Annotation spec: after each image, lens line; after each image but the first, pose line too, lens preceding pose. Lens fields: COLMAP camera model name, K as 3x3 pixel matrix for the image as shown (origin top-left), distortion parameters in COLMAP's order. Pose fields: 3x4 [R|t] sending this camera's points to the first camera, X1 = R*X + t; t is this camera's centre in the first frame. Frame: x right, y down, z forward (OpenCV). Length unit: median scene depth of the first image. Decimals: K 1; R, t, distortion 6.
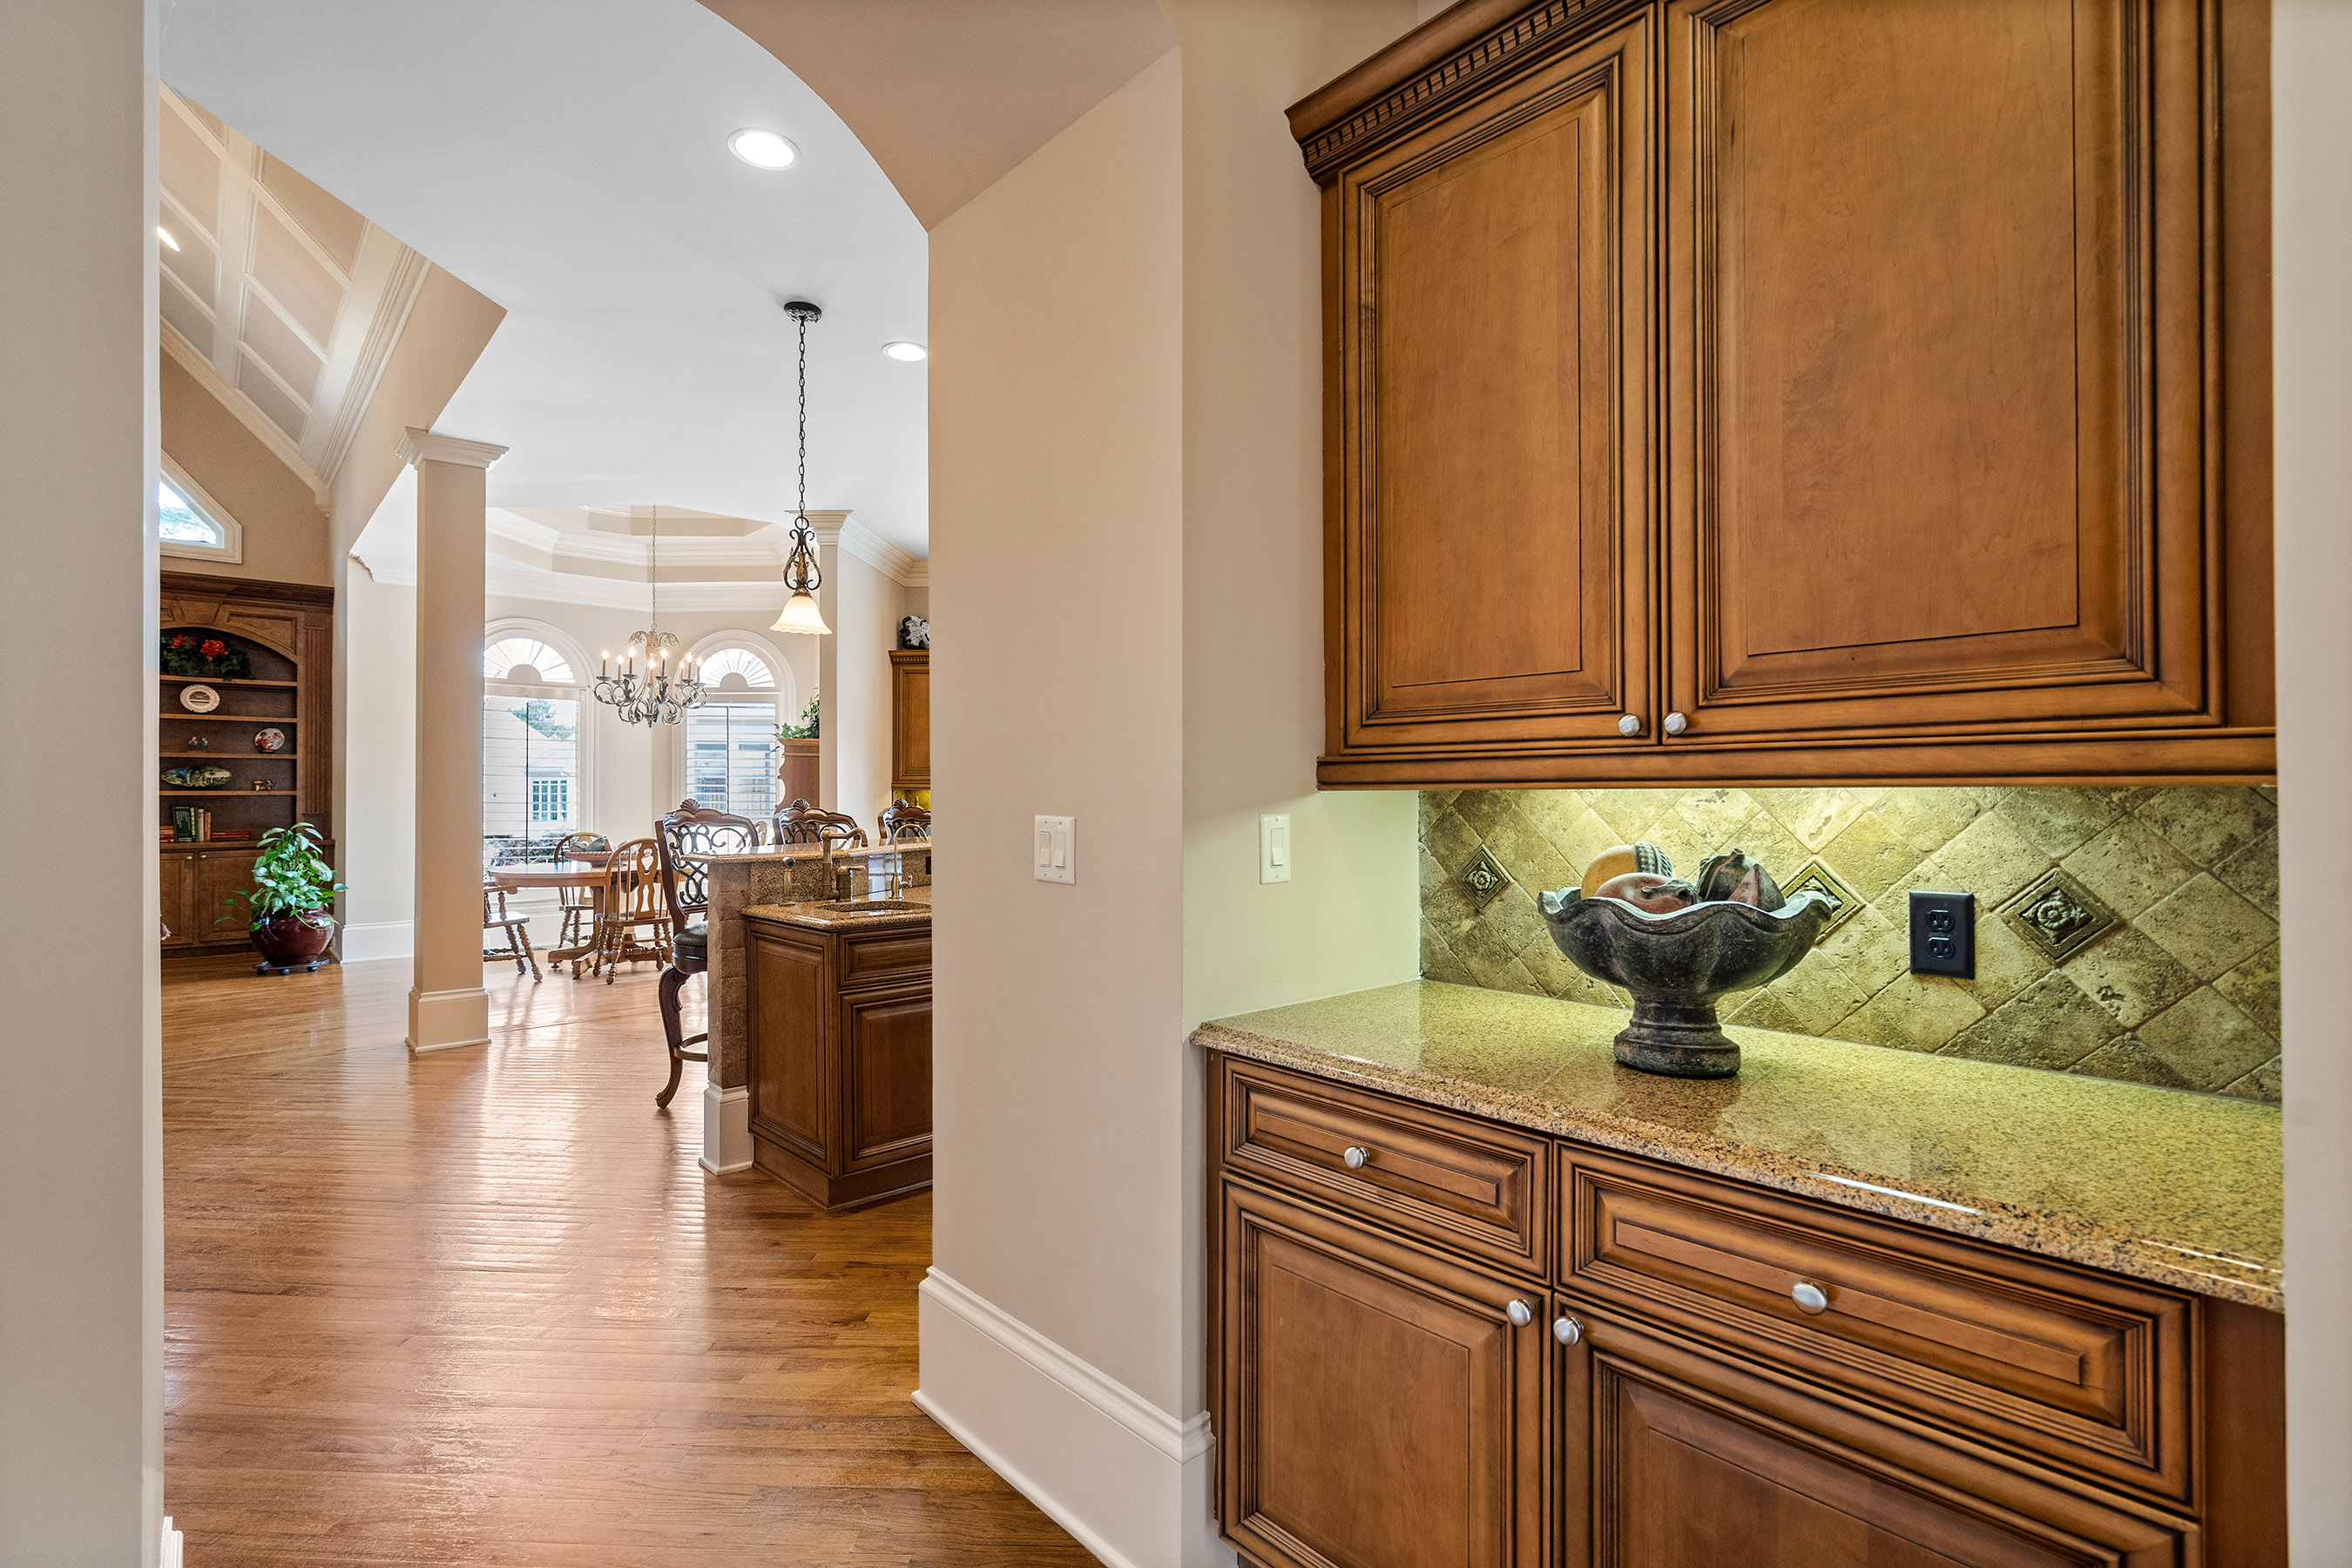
lens RADIAL K [[1076.8, 0, 1176.0], [0, 1076.8, 784.0], [0, 0, 1]] dist [-0.011252, 0.006448]
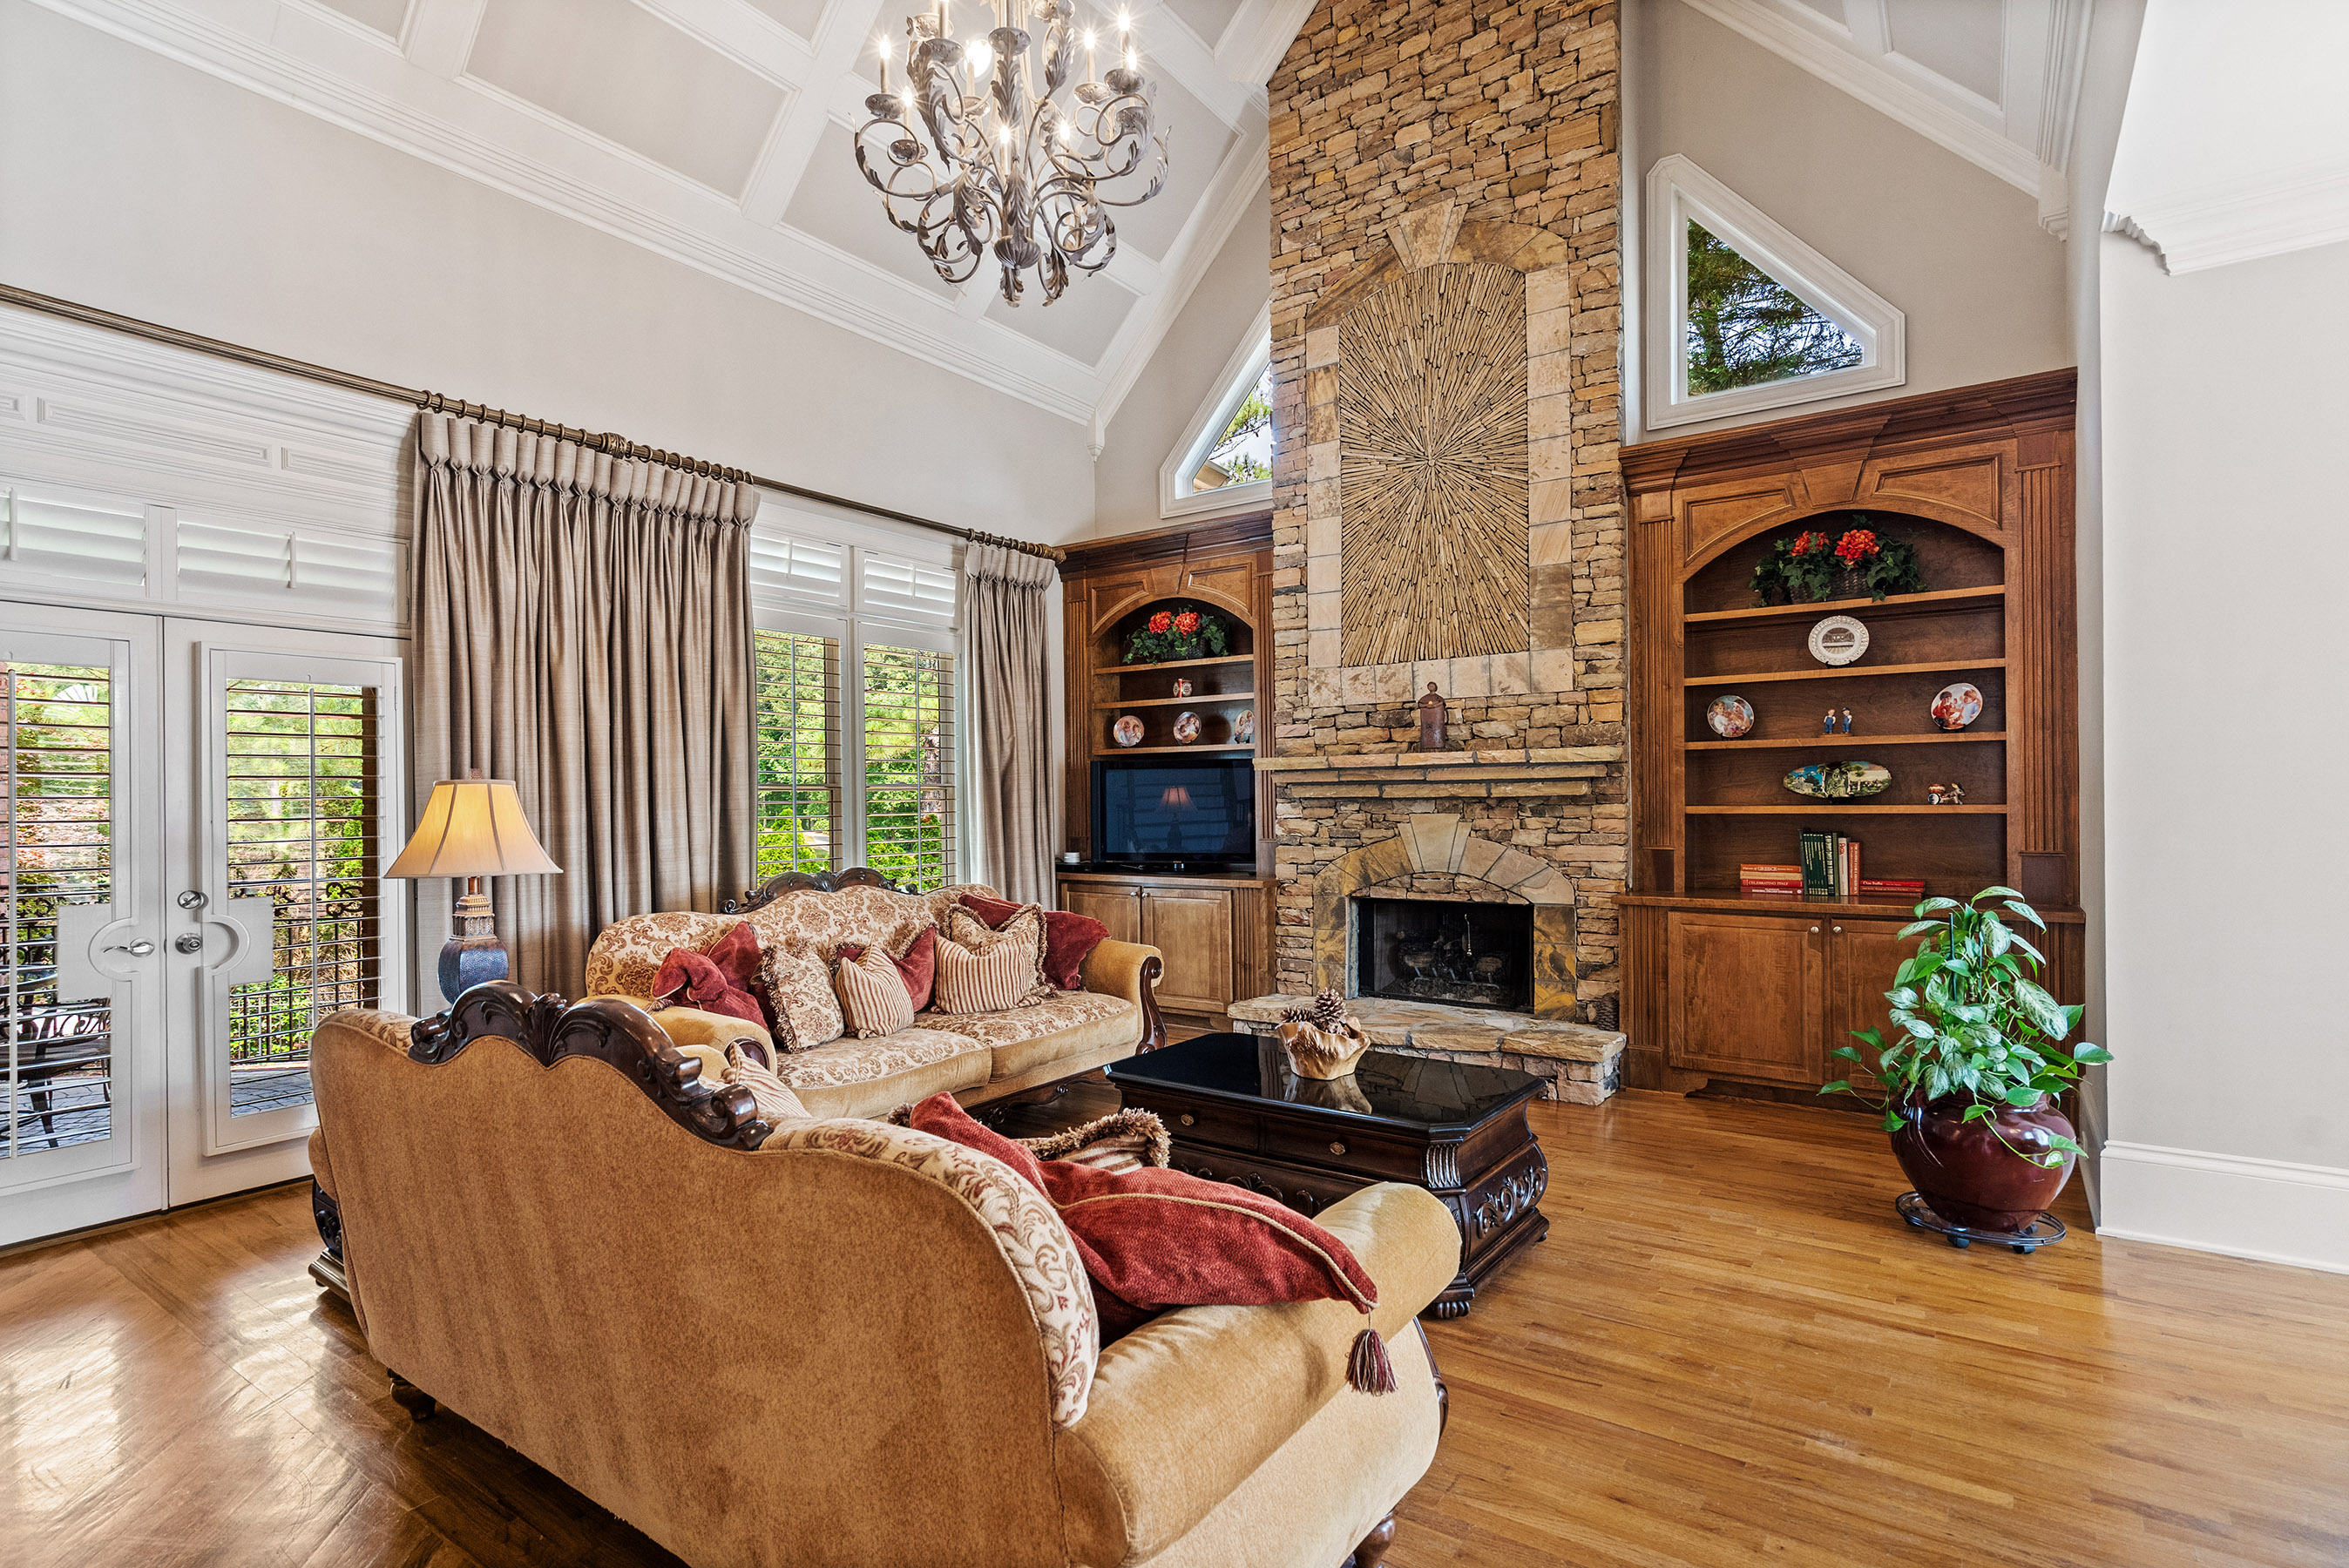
lens RADIAL K [[1161.8, 0, 1144.9], [0, 1161.8, 790.0], [0, 0, 1]] dist [0.007669, 0.000334]
pose [[0.204688, -0.003454, -0.978821, -0.397458], [0.016662, 0.999861, -0.000044, -0.007626], [0.978685, -0.016300, 0.204717, 0.529945]]
